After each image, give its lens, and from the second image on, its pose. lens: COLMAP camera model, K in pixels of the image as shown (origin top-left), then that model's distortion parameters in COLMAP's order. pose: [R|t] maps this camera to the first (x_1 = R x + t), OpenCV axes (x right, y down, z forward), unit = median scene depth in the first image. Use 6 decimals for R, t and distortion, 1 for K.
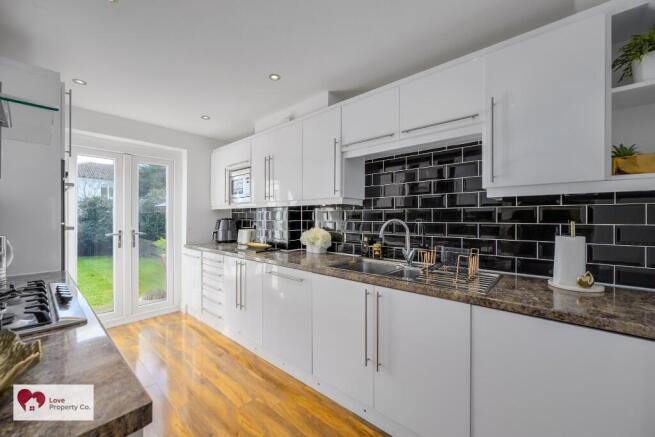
lens RADIAL K [[258.0, 0, 326.1], [0, 258.0, 216.2], [0, 0, 1]] dist [-0.000037, 0.000043]
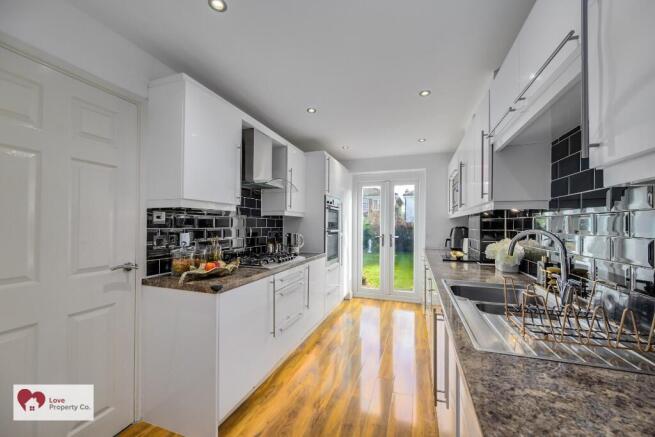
lens RADIAL K [[258.0, 0, 326.1], [0, 258.0, 216.2], [0, 0, 1]] dist [-0.000037, 0.000043]
pose [[0.373705, -0.026698, -0.927163, 0.554520], [-0.004981, 0.999513, -0.030789, 0.001065], [0.927534, 0.016124, 0.373390, 0.199547]]
